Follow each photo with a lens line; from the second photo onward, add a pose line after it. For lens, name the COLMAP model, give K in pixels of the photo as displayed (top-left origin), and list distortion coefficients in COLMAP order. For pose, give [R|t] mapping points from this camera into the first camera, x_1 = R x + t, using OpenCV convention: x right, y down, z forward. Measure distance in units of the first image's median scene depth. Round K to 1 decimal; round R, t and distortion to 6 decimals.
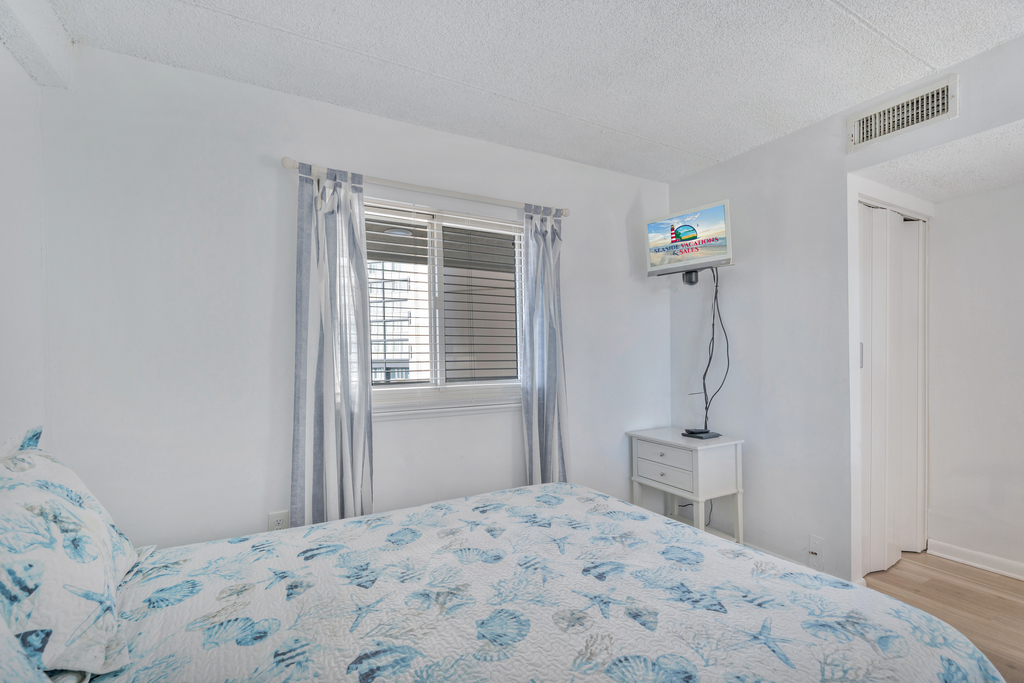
lens RADIAL K [[481.6, 0, 512.0], [0, 481.6, 341.5], [0, 0, 1]] dist [0.119715, -0.000161]
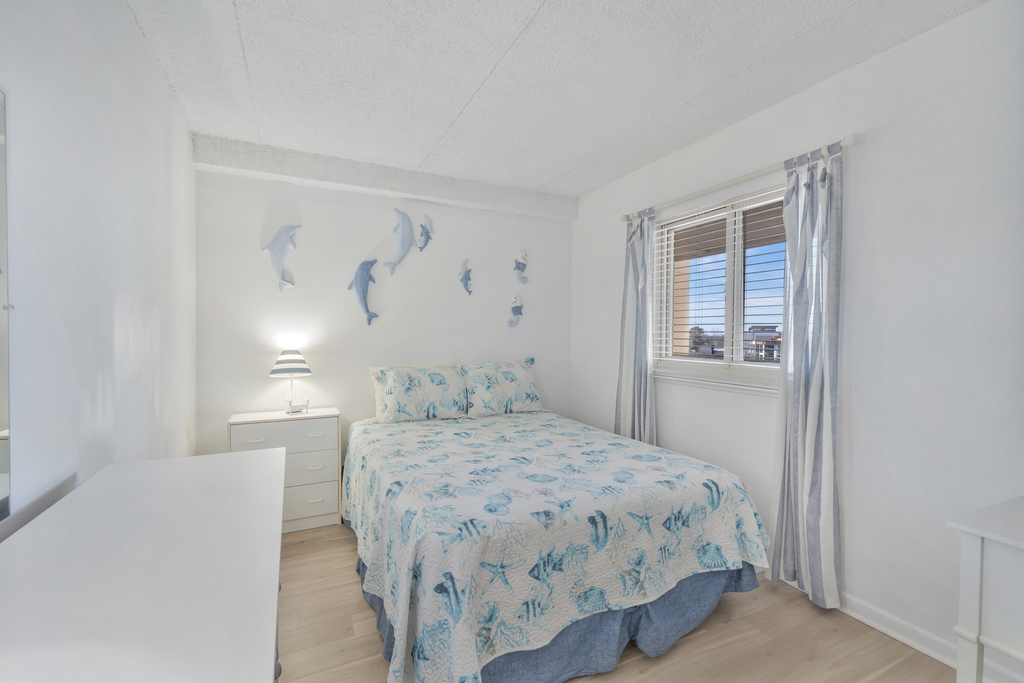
lens RADIAL K [[481.6, 0, 512.0], [0, 481.6, 341.5], [0, 0, 1]] dist [0.119715, -0.000161]
pose [[-0.104701, 0.043439, -0.993555, 1.117331], [0.012592, 0.999023, 0.042351, -0.010600], [0.994424, -0.008076, -0.105146, 0.700901]]
